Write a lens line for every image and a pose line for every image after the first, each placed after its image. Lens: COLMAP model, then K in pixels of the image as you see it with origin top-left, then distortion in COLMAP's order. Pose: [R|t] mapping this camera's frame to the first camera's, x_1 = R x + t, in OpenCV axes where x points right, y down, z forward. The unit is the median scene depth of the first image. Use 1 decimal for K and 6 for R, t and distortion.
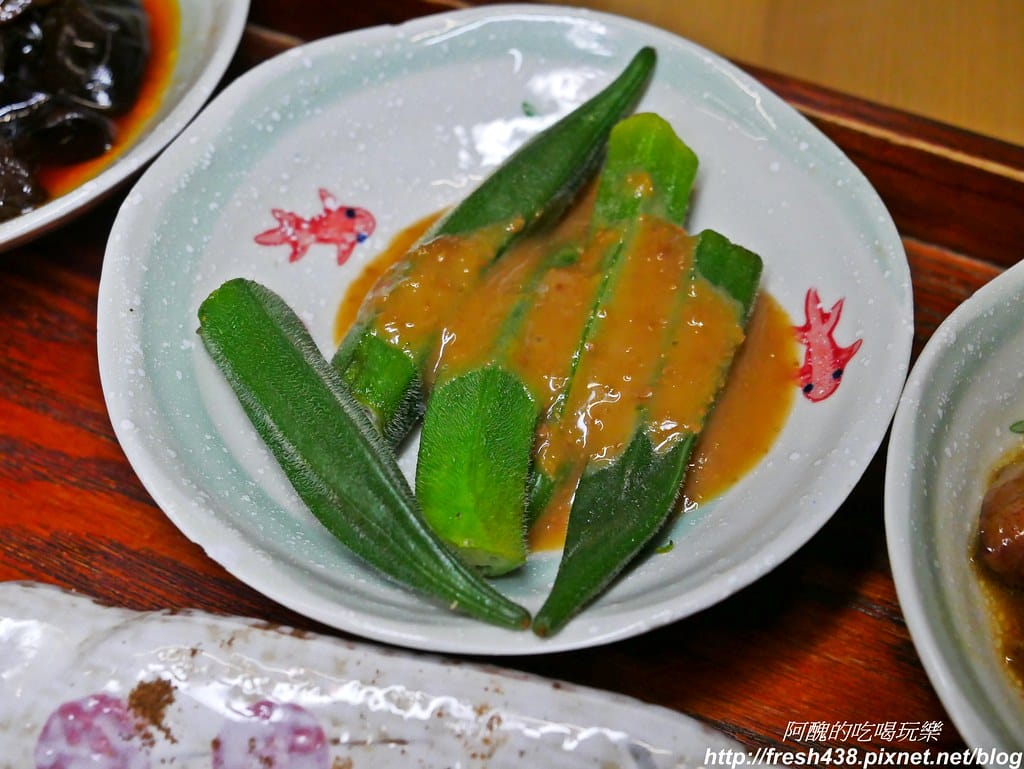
lens RADIAL K [[1297.6, 0, 512.0], [0, 1297.6, 384.5], [0, 0, 1]] dist [-0.007613, -0.016783]
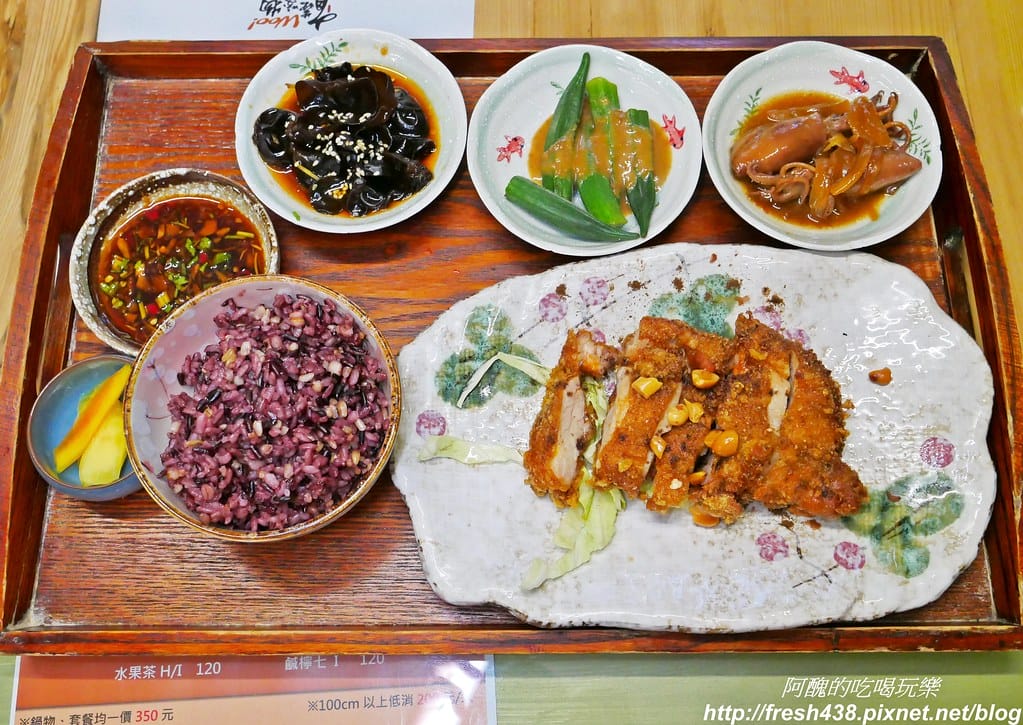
lens RADIAL K [[970.4, 0, 513.6], [0, 970.4, 323.7], [0, 0, 1]] dist [-0.015485, -0.007268]
pose [[0.915398, -0.388390, 0.105825, -0.652460], [0.348093, 0.895758, 0.276496, -0.455566], [-0.202182, -0.216267, 0.955171, -1.555323]]
